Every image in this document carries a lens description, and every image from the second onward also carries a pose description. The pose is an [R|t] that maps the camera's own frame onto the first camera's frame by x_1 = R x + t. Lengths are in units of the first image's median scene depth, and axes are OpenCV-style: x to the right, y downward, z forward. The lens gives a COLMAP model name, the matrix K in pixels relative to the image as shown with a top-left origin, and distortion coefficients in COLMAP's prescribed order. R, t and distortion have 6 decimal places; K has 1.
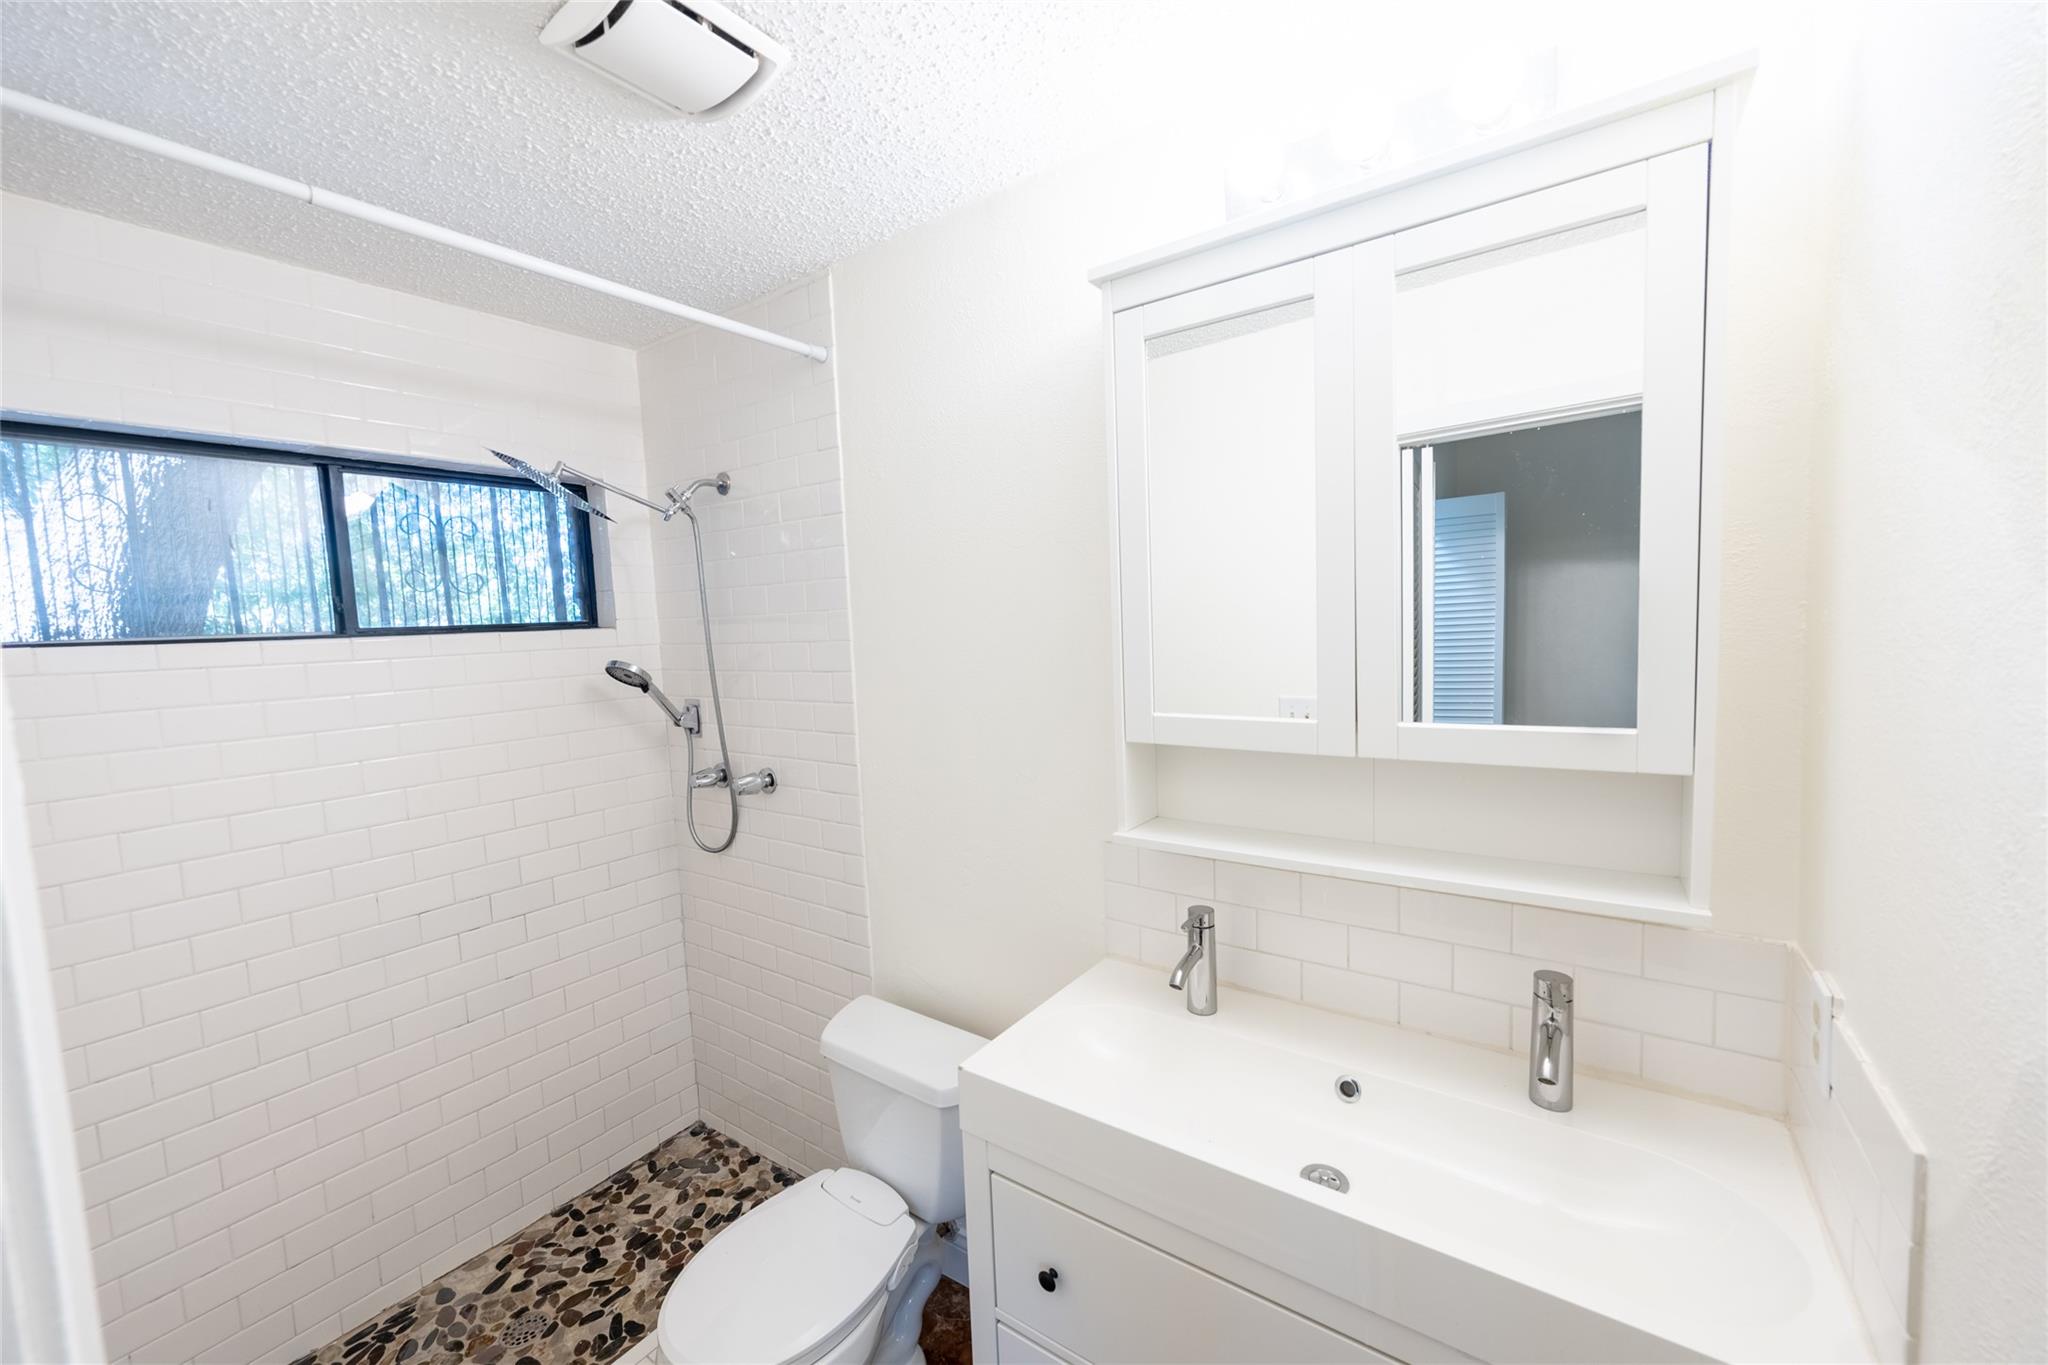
lens RADIAL K [[798.3, 0, 1022.3], [0, 798.3, 685.6], [0, 0, 1]] dist [-0.000867, -0.000423]
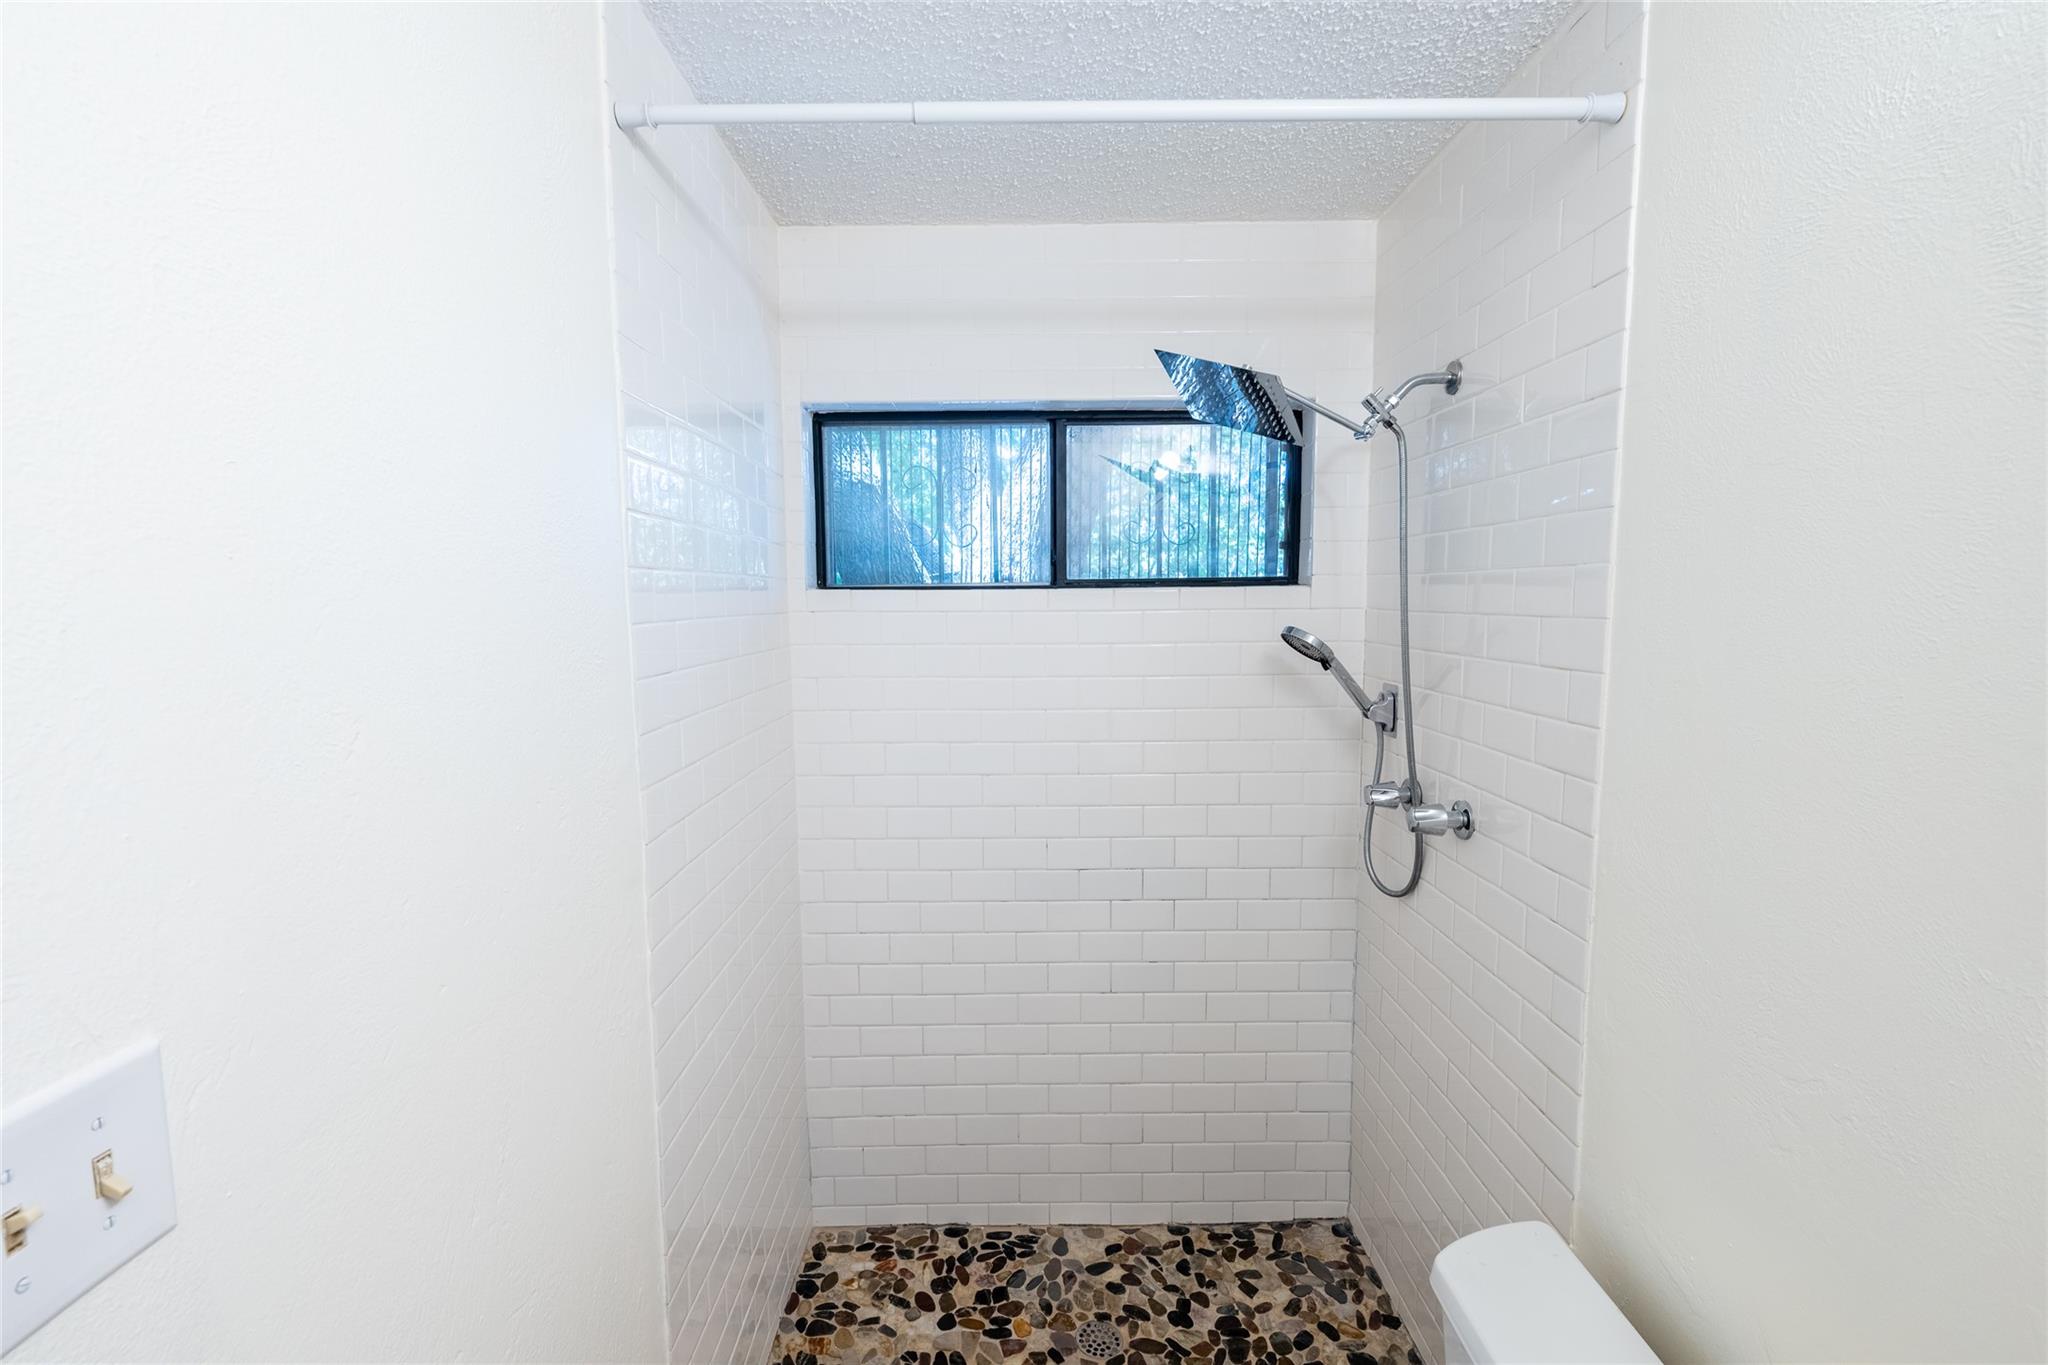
lens RADIAL K [[869.6, 0, 1019.9], [0, 869.6, 686.6], [0, 0, 1]] dist [-0.002294, -0.000514]
pose [[0.578130, 0.119132, -0.807201, 0.042067], [-0.083008, 0.992739, 0.087063, -0.024908], [0.811711, 0.016670, 0.583821, 0.272784]]
